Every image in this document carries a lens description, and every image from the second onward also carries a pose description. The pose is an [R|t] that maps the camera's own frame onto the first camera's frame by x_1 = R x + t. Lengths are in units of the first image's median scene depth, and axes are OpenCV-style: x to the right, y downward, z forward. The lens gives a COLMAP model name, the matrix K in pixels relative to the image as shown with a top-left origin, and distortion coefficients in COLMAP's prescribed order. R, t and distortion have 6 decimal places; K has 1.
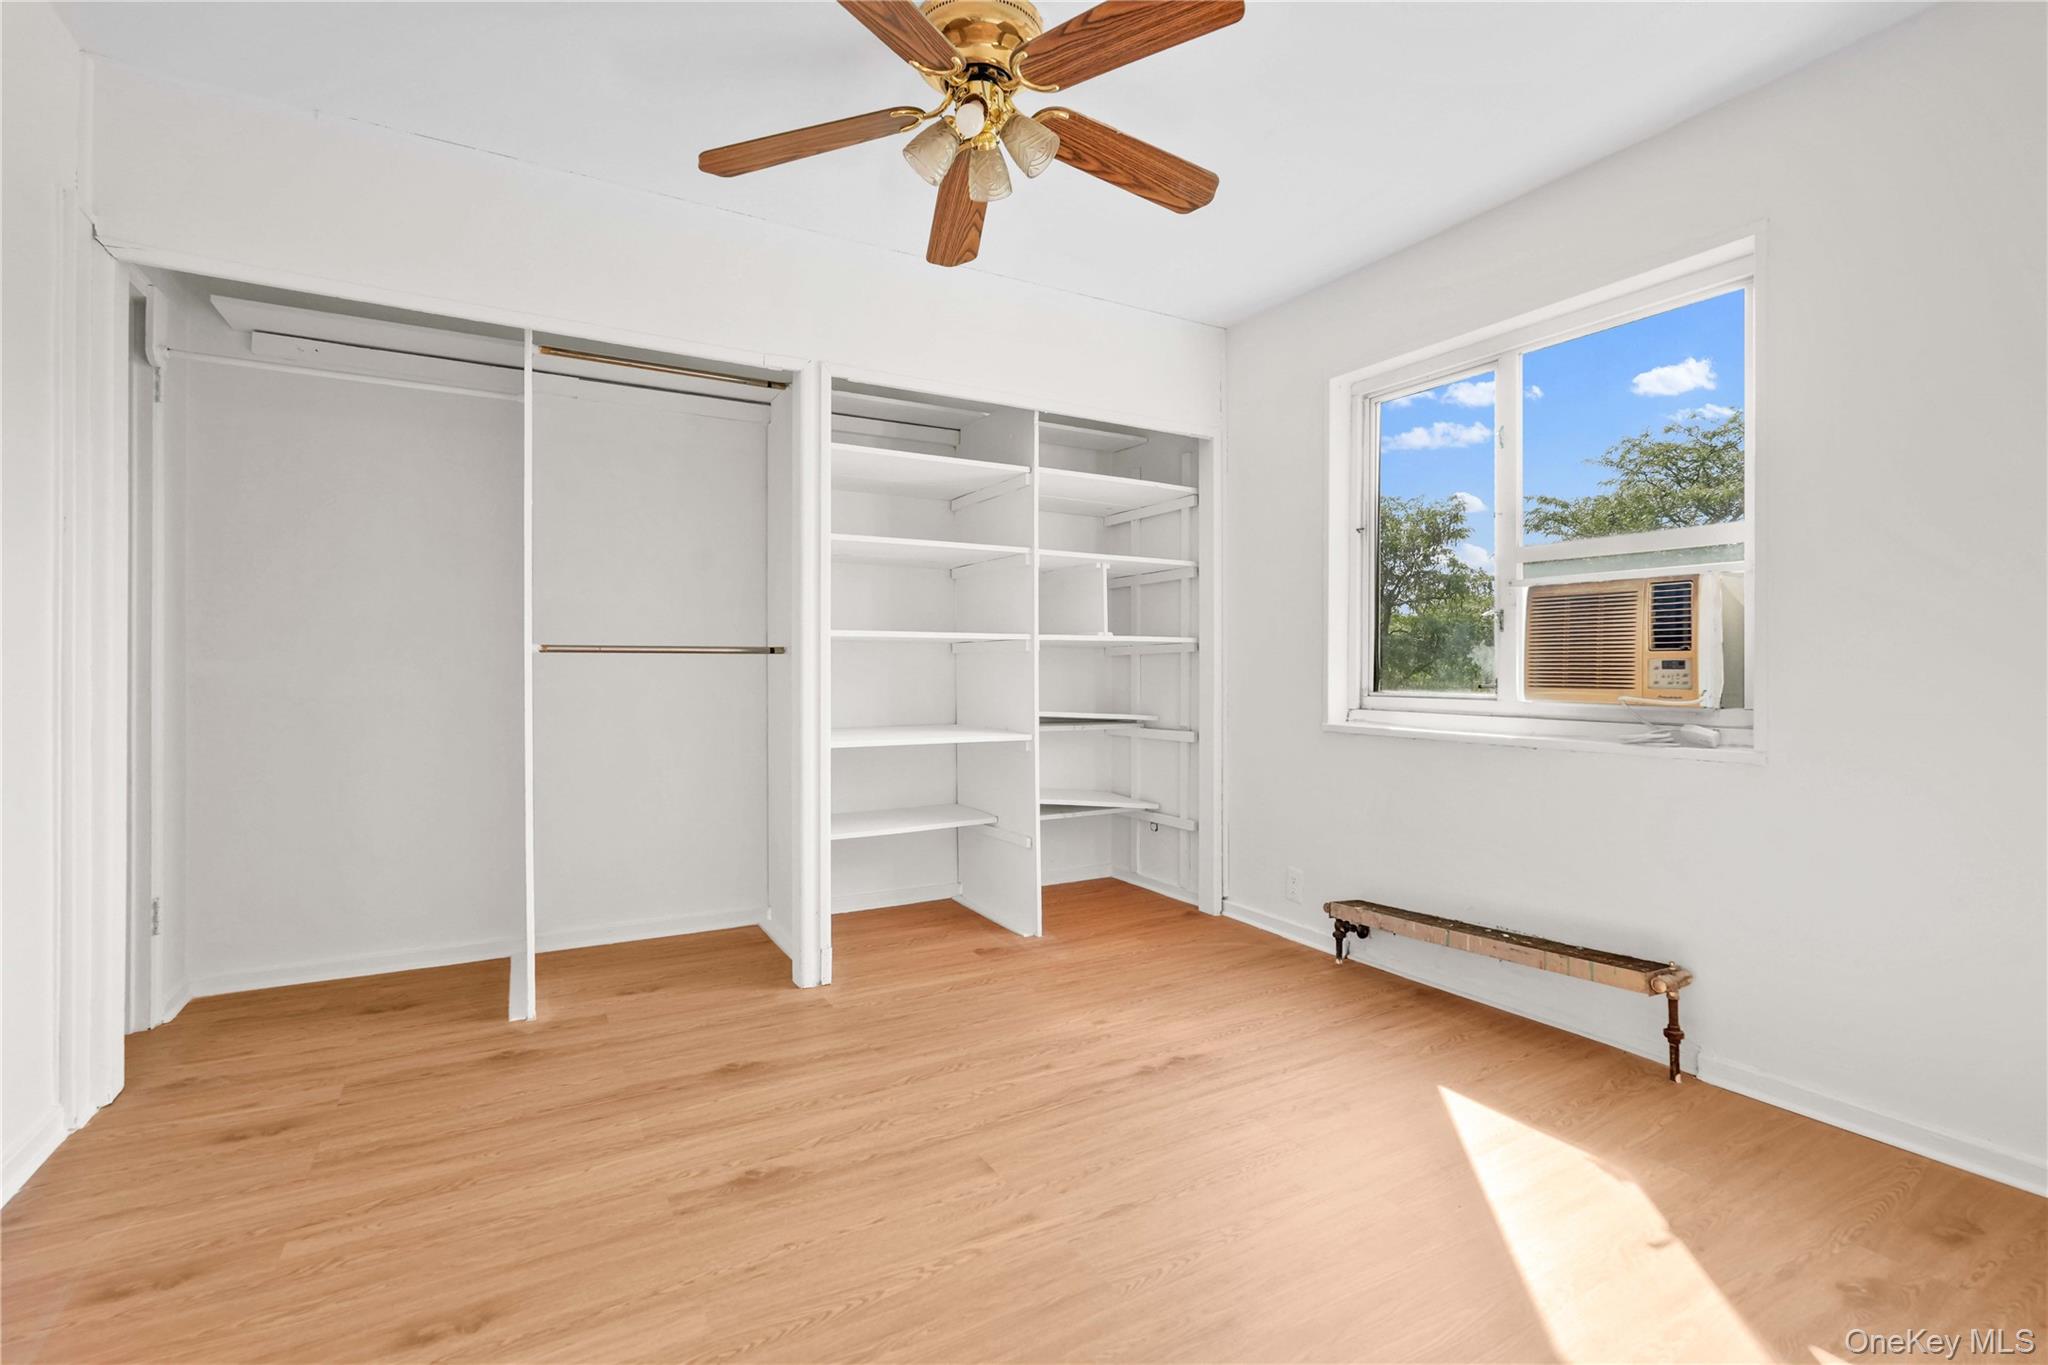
lens RADIAL K [[916.8, 0, 1024.1], [0, 916.8, 673.5], [0, 0, 1]] dist [-0.016076, 0.006867]
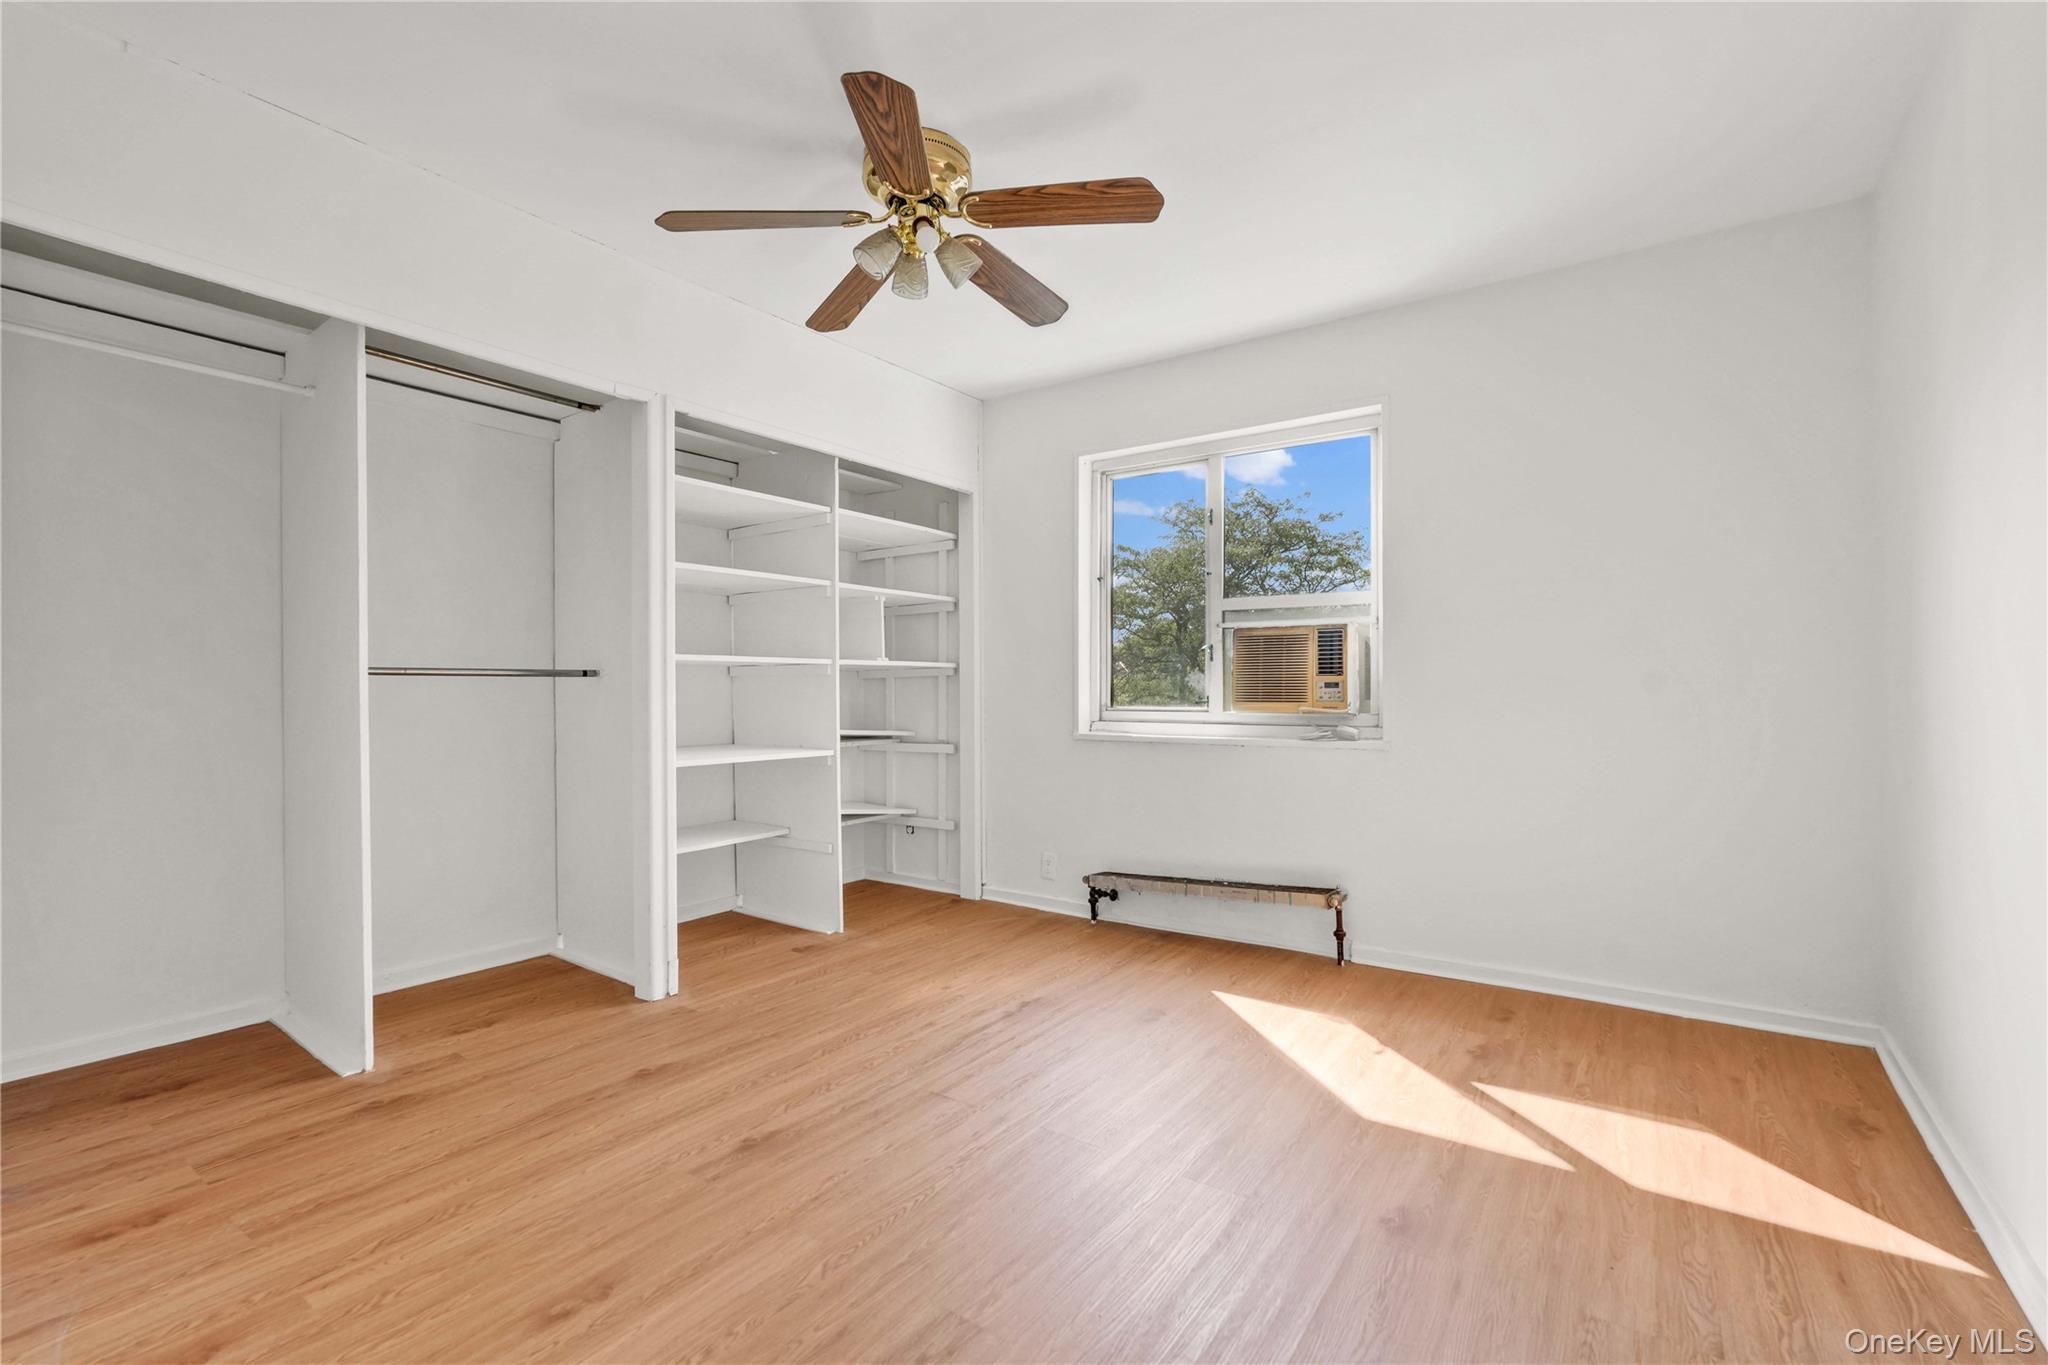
lens RADIAL K [[916.8, 0, 987.5], [0, 916.8, 697.4], [0, 0, 1]] dist [-0.016076, 0.006867]
pose [[0.911769, -0.008152, 0.410623, -0.343062], [0.007371, 0.999967, 0.003483, 0.000728], [-0.410638, -0.000149, 0.911799, -0.101771]]
